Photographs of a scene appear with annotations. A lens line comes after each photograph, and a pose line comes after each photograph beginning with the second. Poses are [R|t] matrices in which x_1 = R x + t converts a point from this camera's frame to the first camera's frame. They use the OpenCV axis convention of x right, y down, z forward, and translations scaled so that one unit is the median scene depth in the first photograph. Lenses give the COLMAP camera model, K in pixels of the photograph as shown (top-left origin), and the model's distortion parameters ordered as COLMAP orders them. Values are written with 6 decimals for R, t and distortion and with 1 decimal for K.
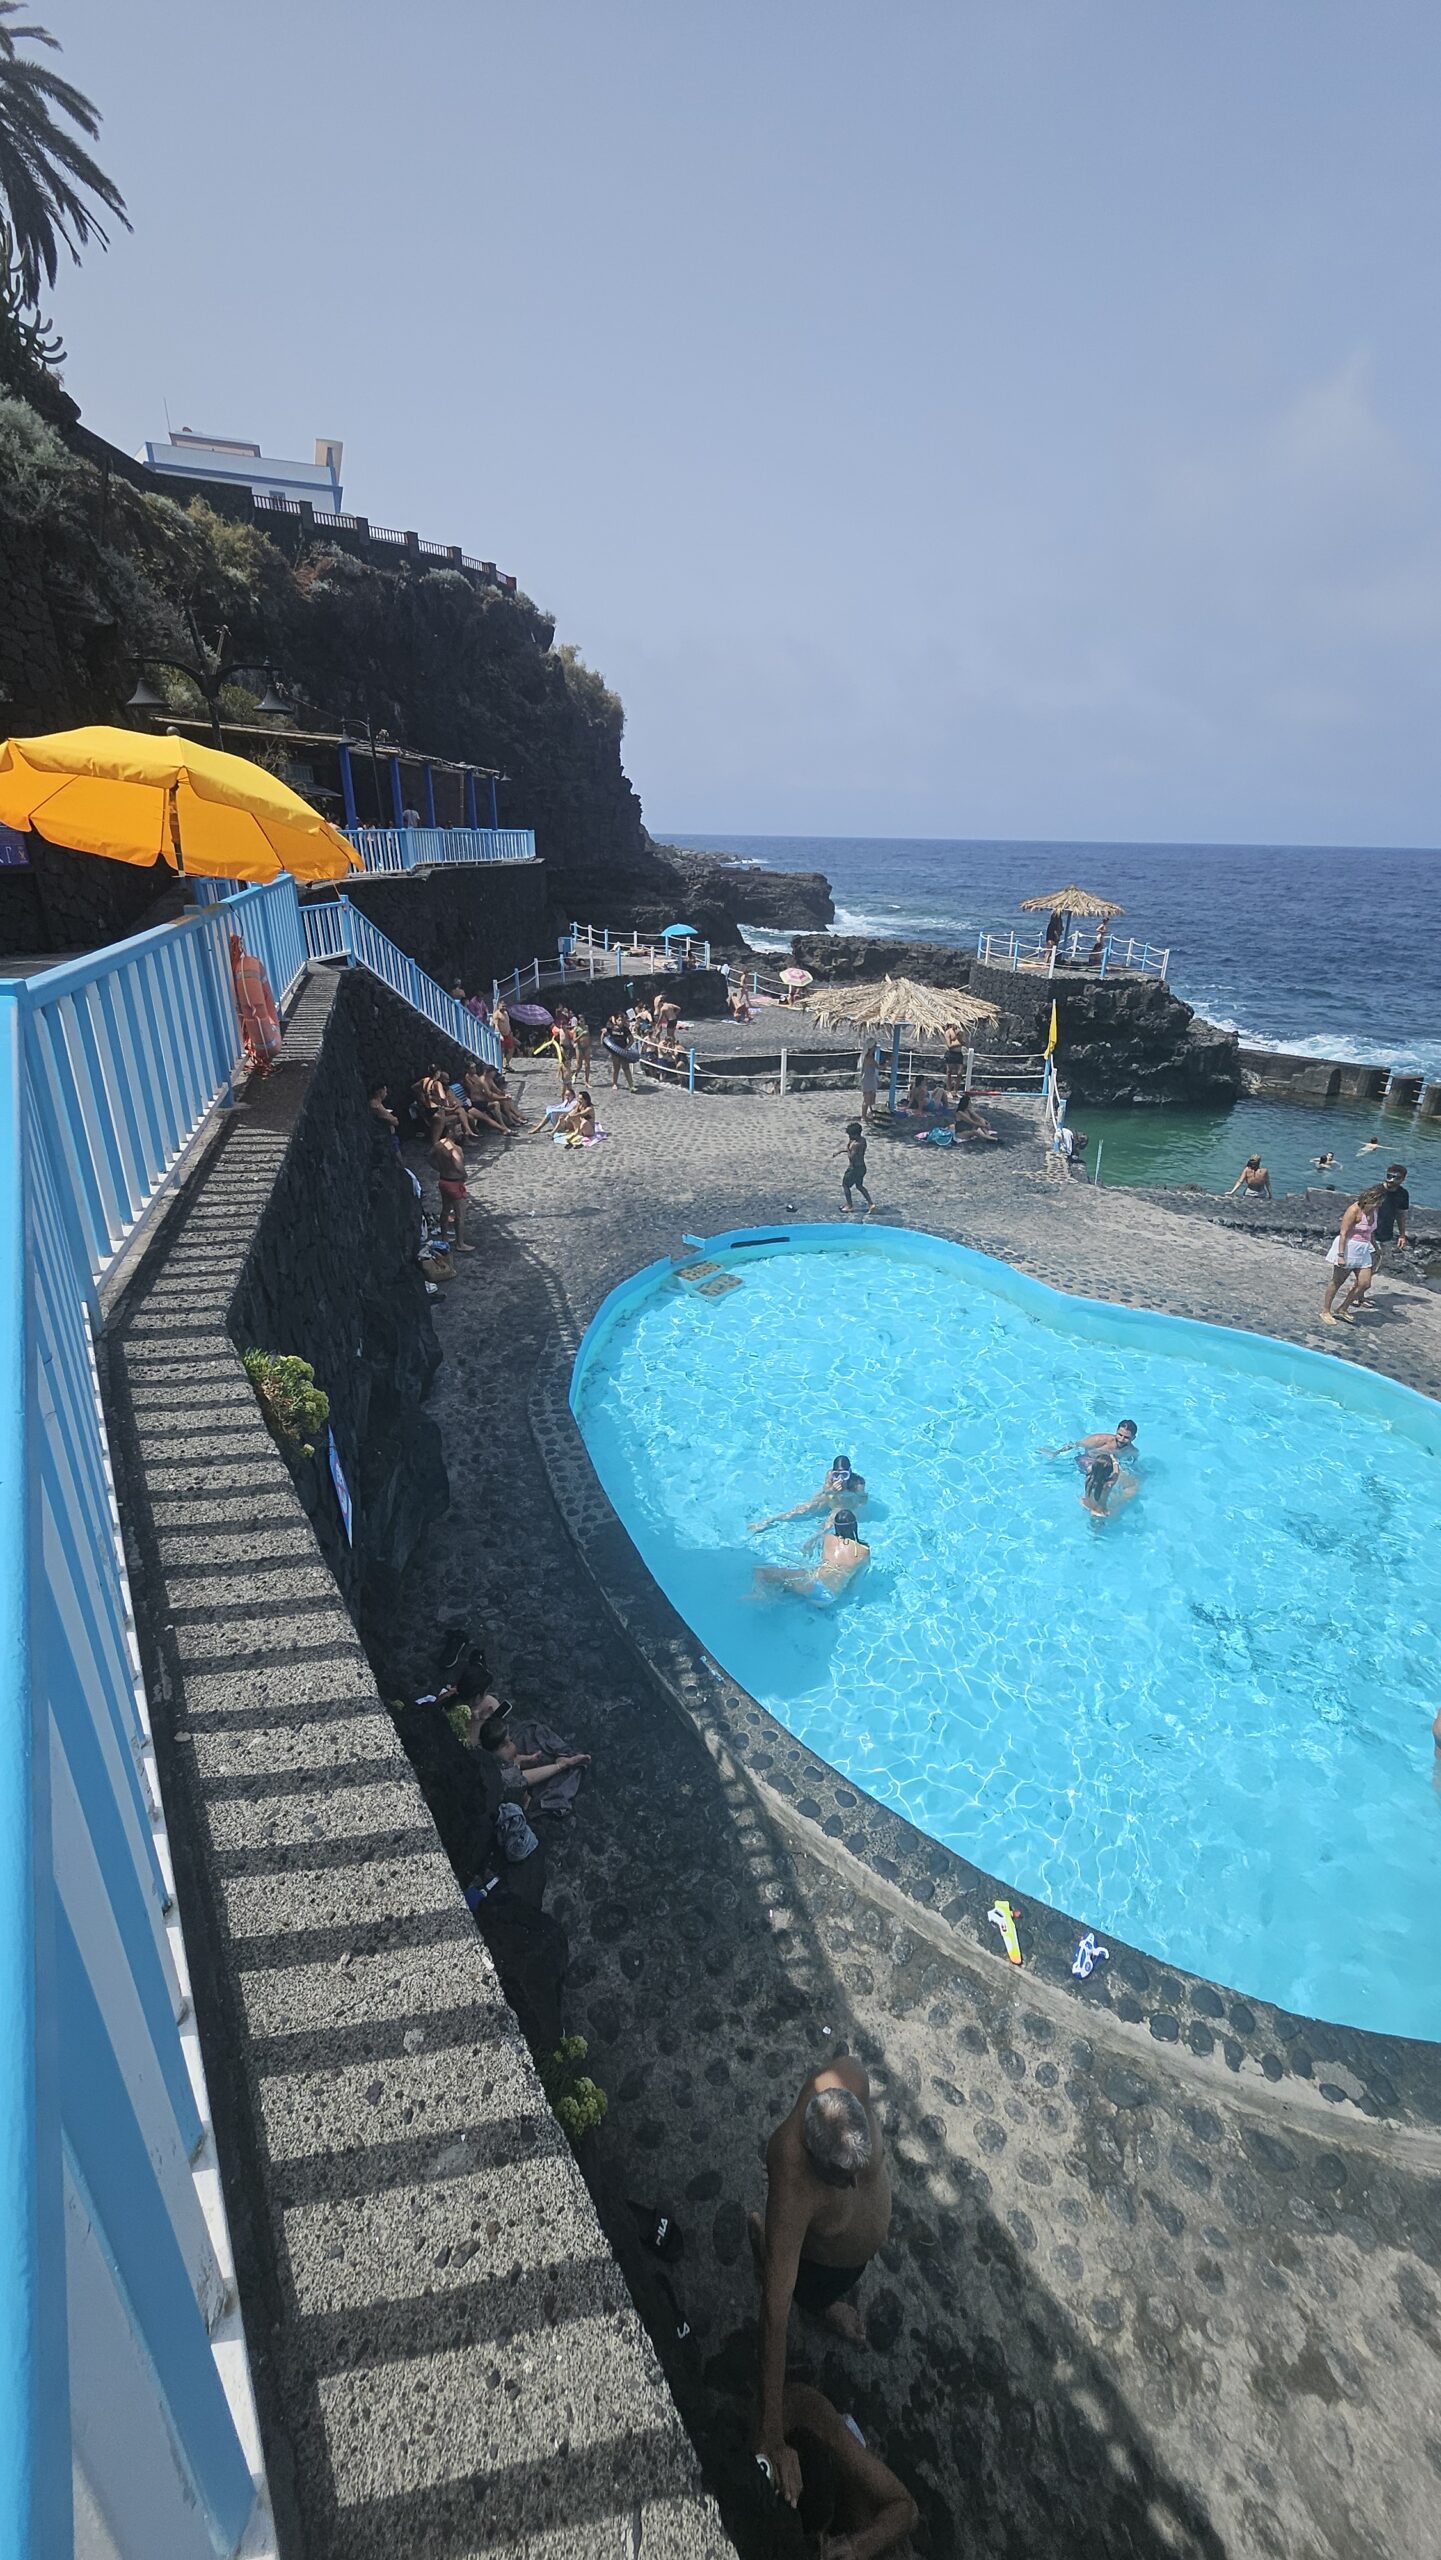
lens RADIAL K [[990.6, 0, 744.4], [0, 990.6, 1273.0], [0, 0, 1]] dist [0.000554, -0.000733]
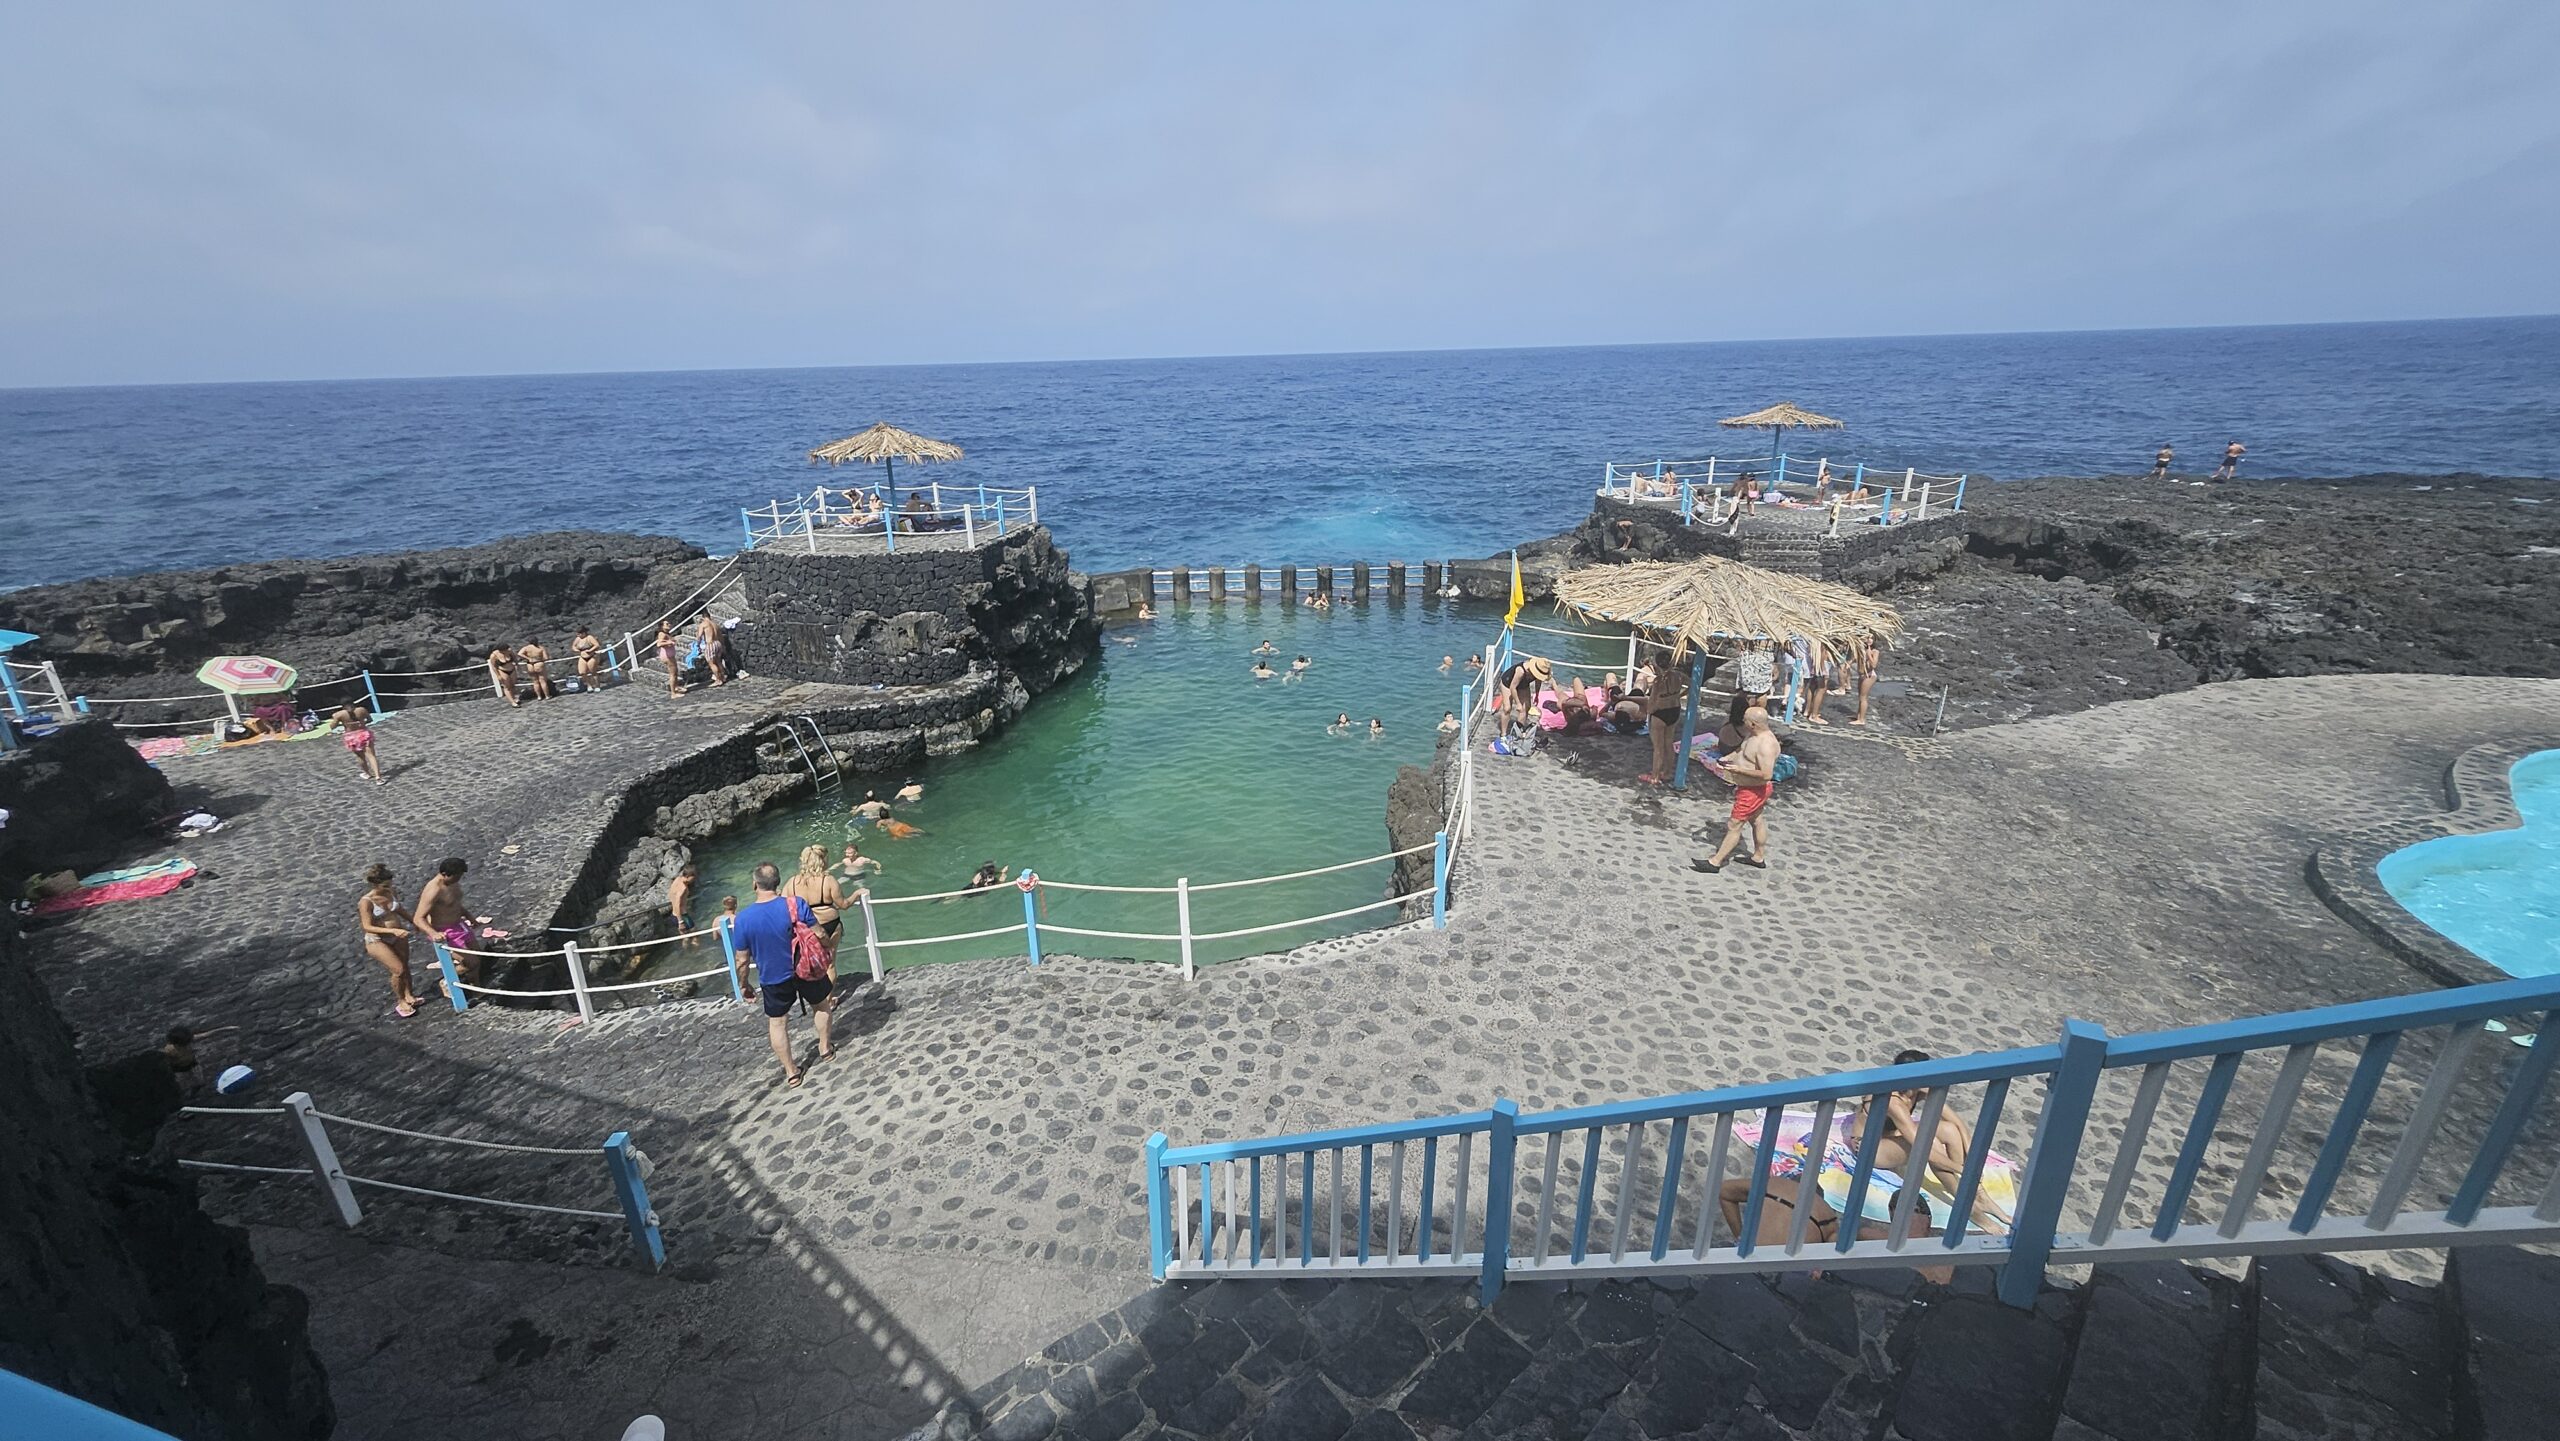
lens RADIAL K [[990.6, 0, 1258.1], [0, 990.6, 704.7], [0, 0, 1]] dist [0.000554, -0.000733]
pose [[0.332527, -0.332330, 0.882600, -0.594240], [0.409630, 0.893864, 0.182240, -0.535414], [-0.849488, 0.300939, 0.433366, 1.229952]]
